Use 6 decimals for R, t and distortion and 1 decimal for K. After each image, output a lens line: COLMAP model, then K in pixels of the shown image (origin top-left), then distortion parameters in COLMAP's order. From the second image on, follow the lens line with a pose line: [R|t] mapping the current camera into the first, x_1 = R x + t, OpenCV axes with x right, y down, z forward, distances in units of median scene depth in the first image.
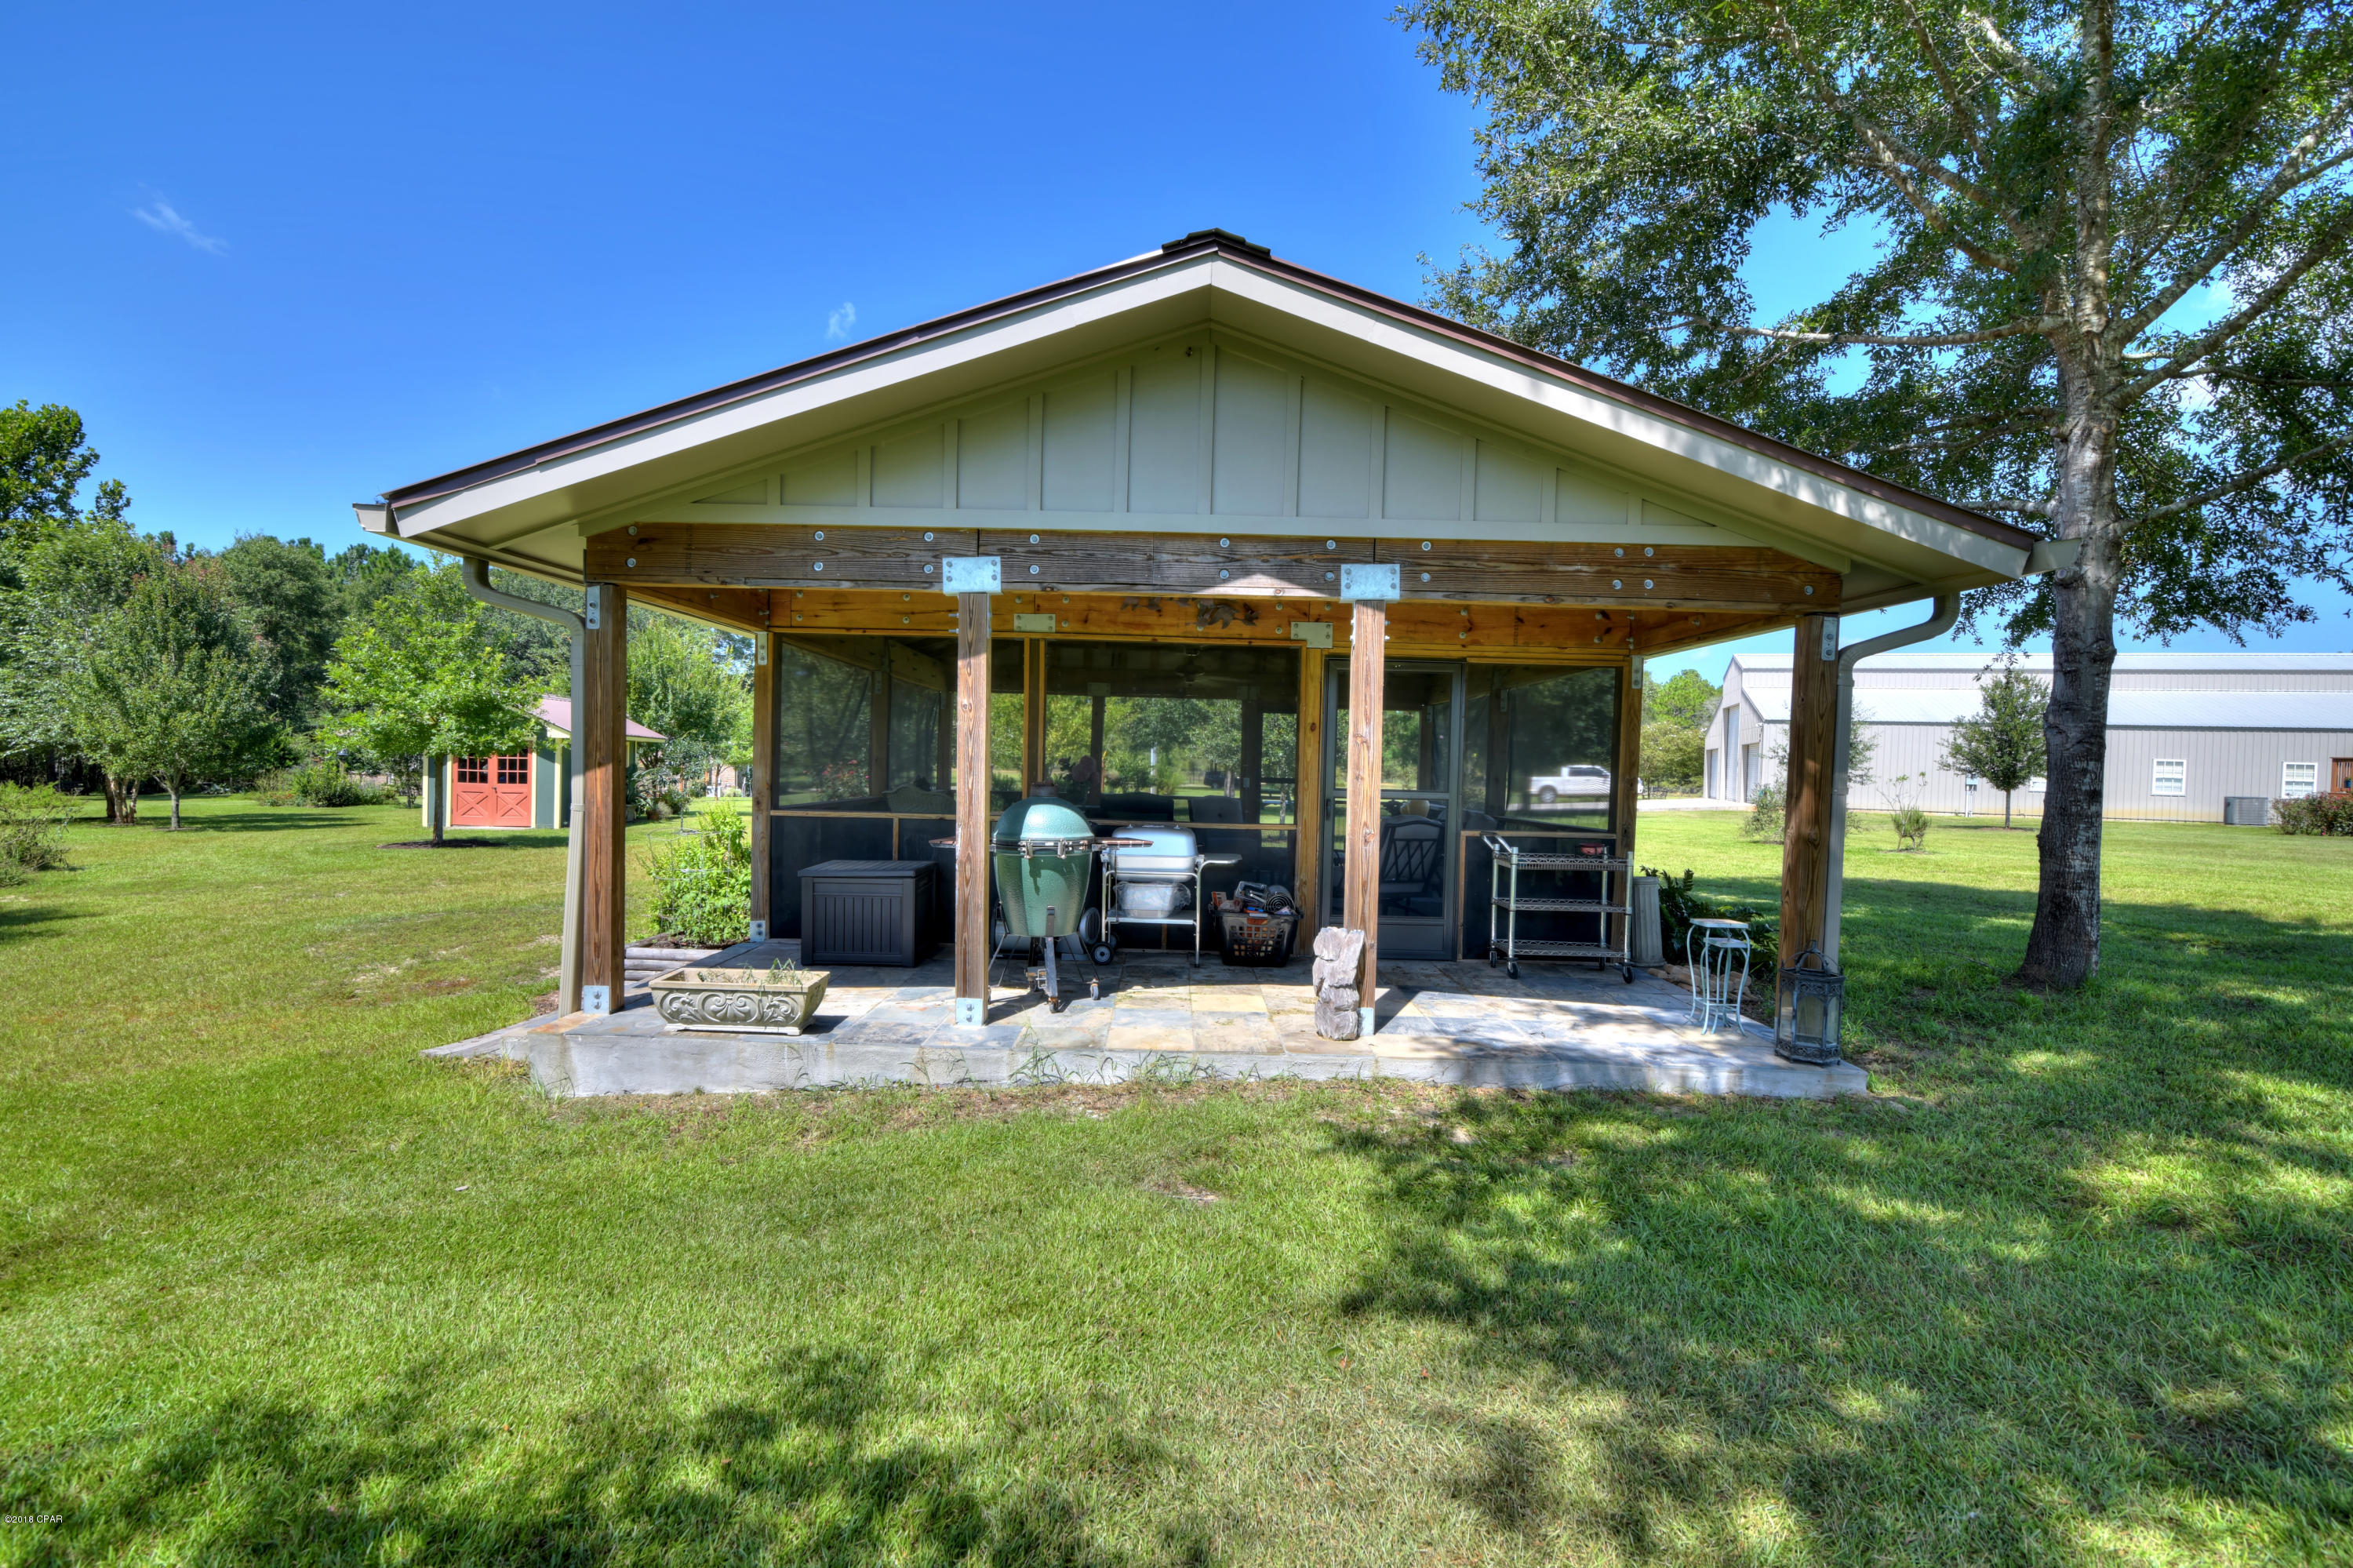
lens RADIAL K [[1081.1, 0, 1132.7], [0, 1081.1, 791.6], [0, 0, 1]] dist [-0.014599, -0.000206]
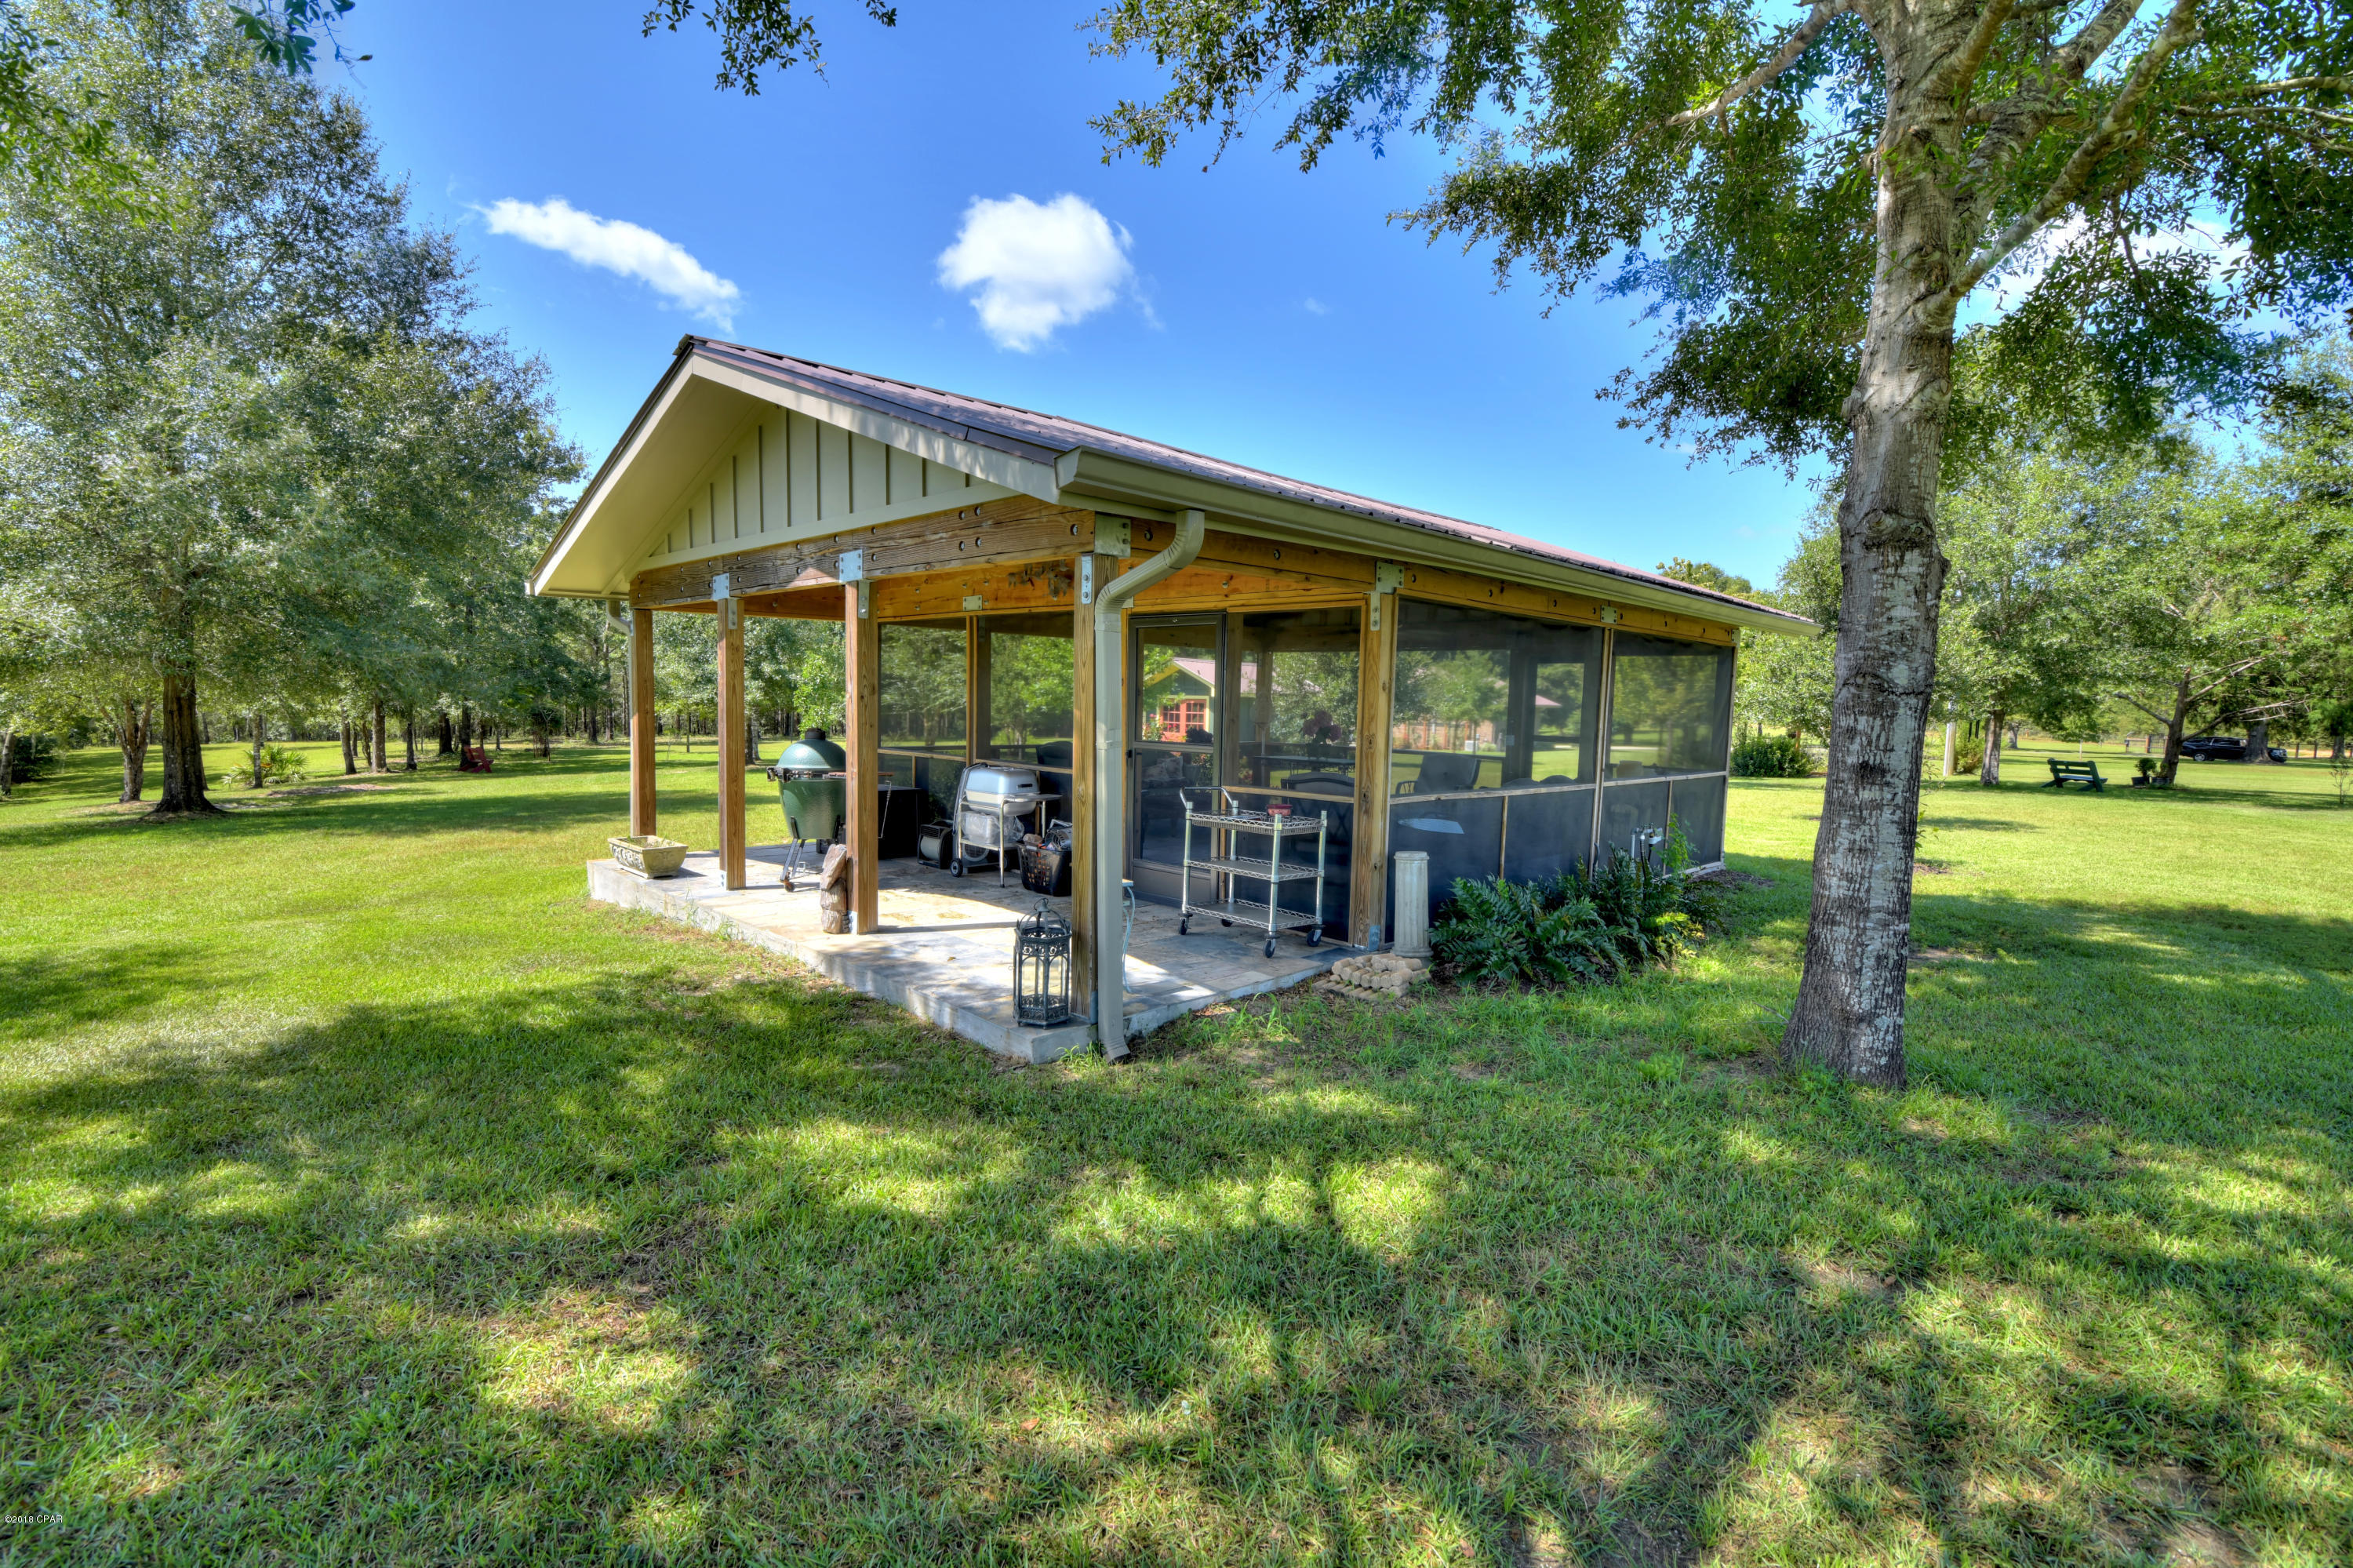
lens RADIAL K [[1081.1, 0, 1168.7], [0, 1081.1, 802.2], [0, 0, 1]] dist [-0.014599, -0.000206]
pose [[0.707266, 0.055721, -0.704748, 1.350059], [-0.018270, 0.997997, 0.060572, -0.007267], [0.706711, -0.029964, 0.706868, 0.379874]]
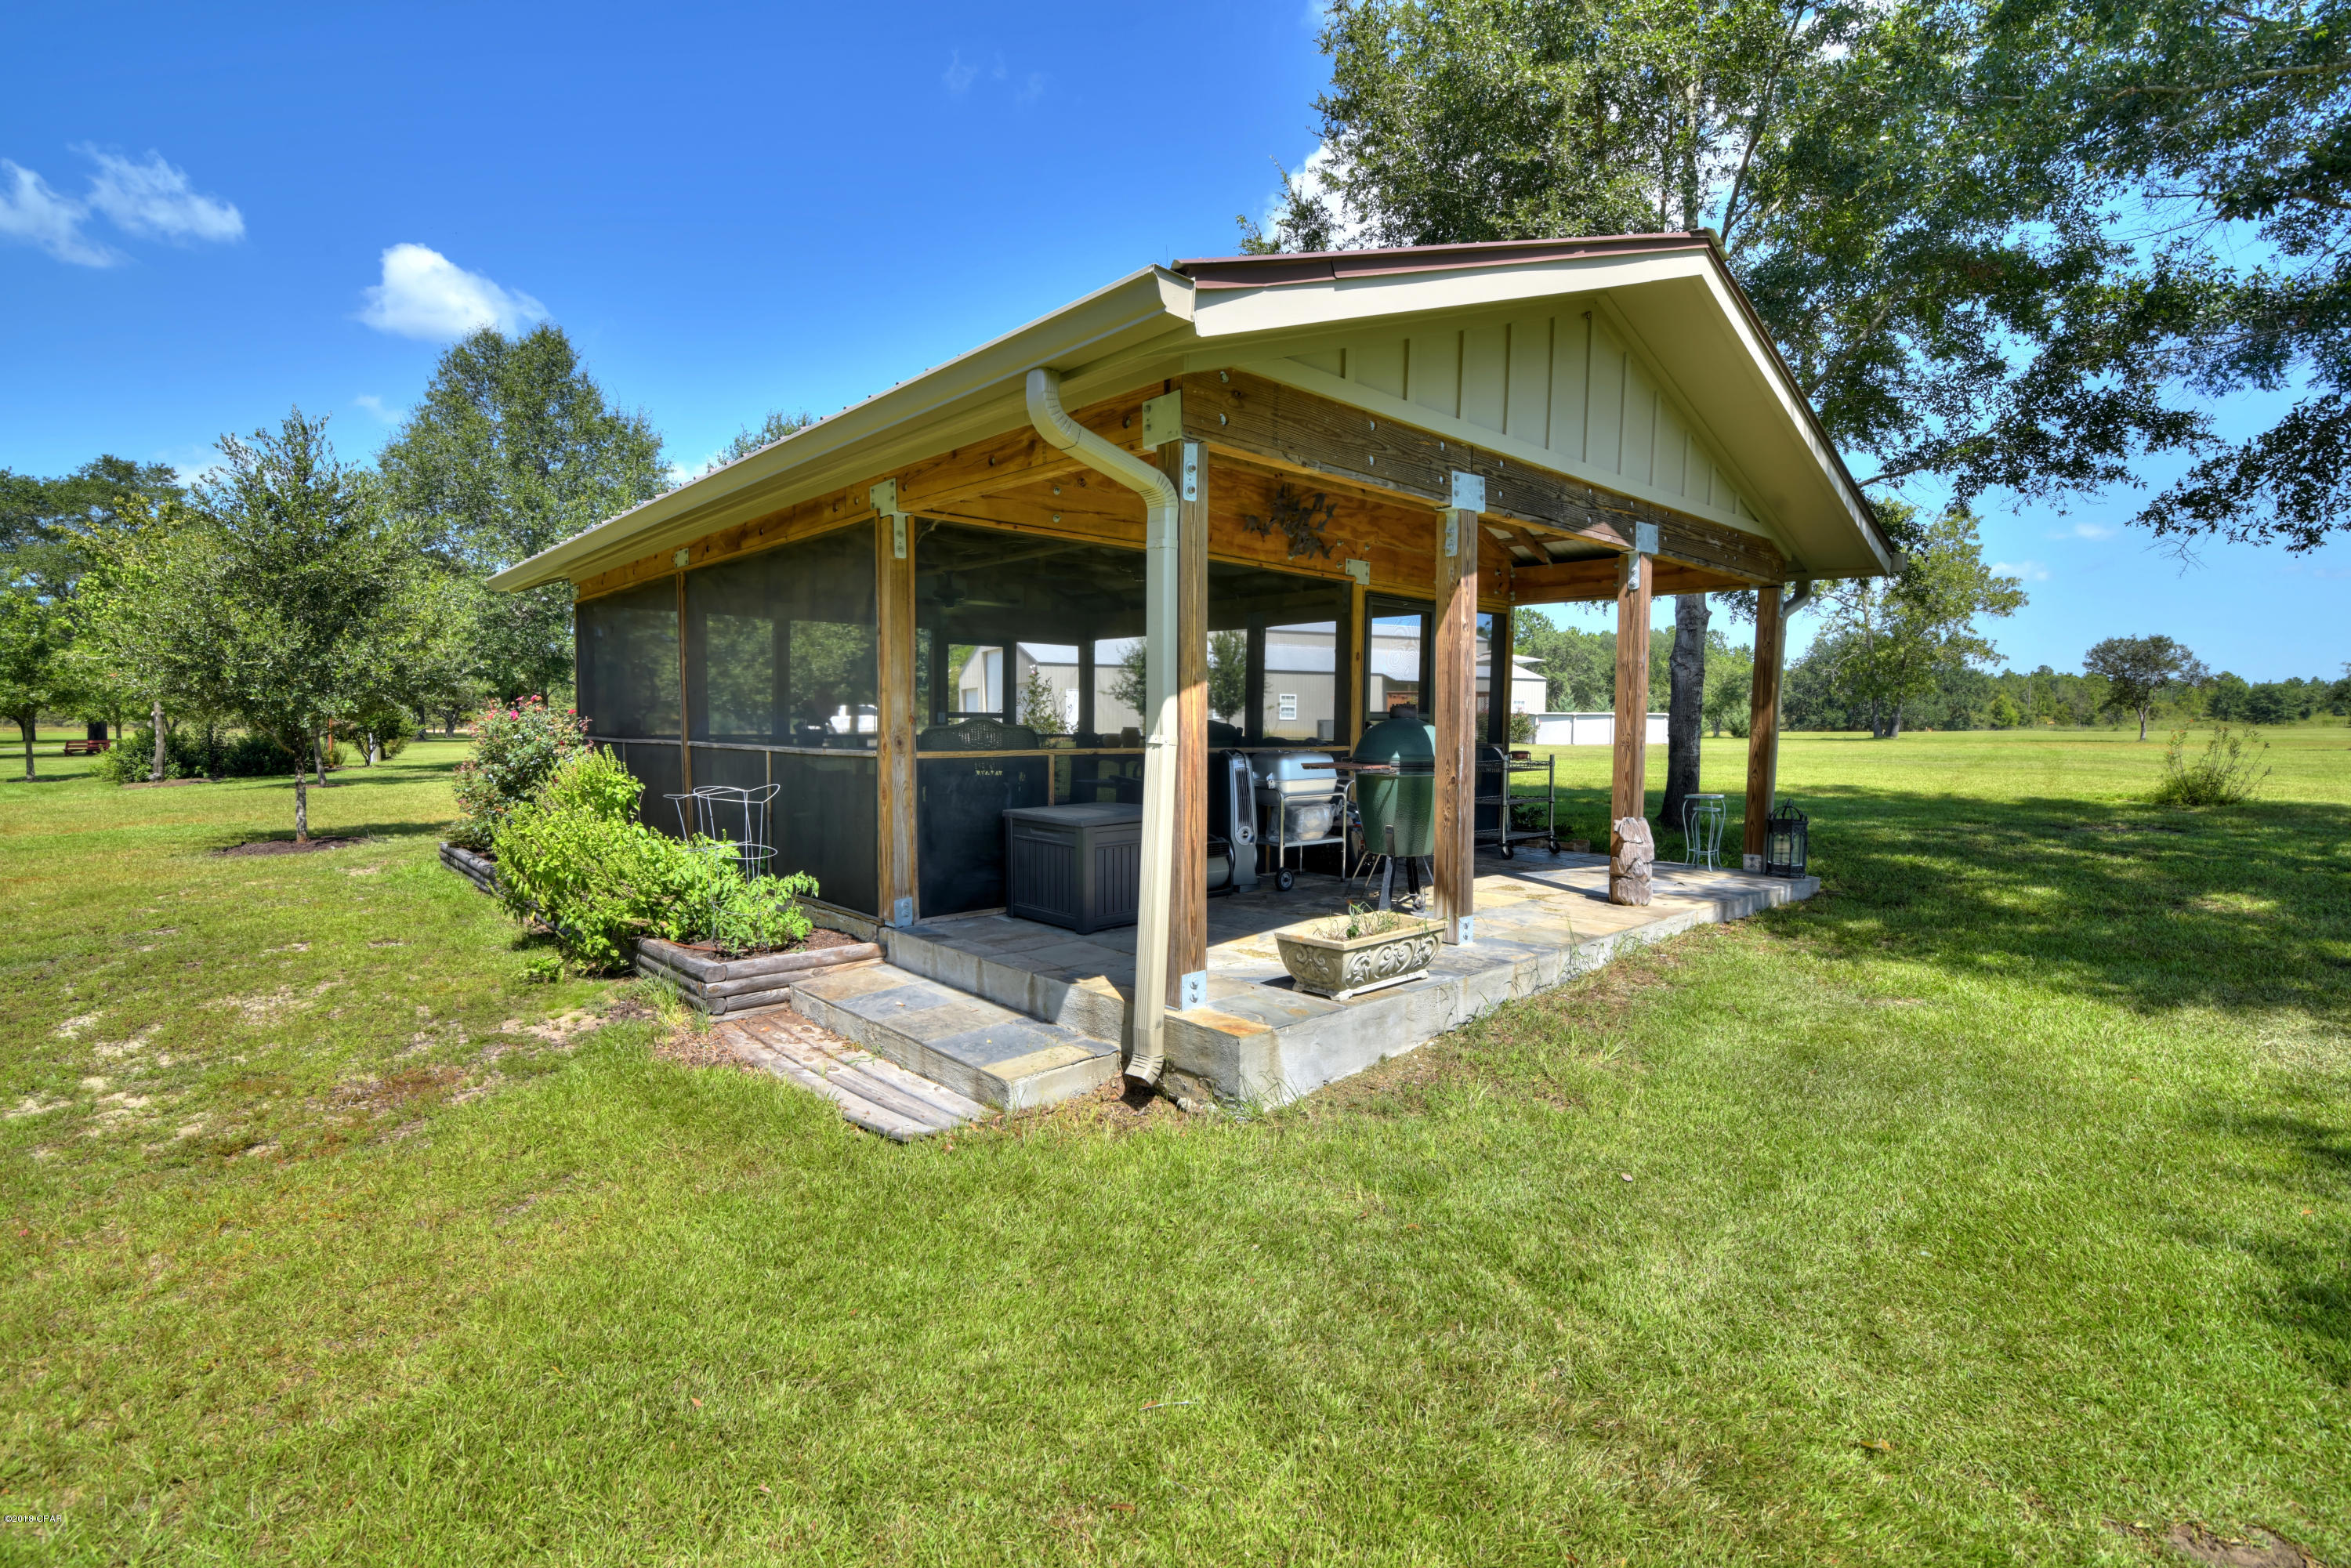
lens RADIAL K [[1080.1, 0, 1175.0], [0, 1080.1, 789.8], [0, 0, 1]] dist [-0.014599, -0.000206]
pose [[0.726513, -0.062900, 0.684268, -1.045668], [0.026136, 0.997611, 0.063955, 0.000968], [-0.686656, -0.028580, 0.726421, 0.462147]]
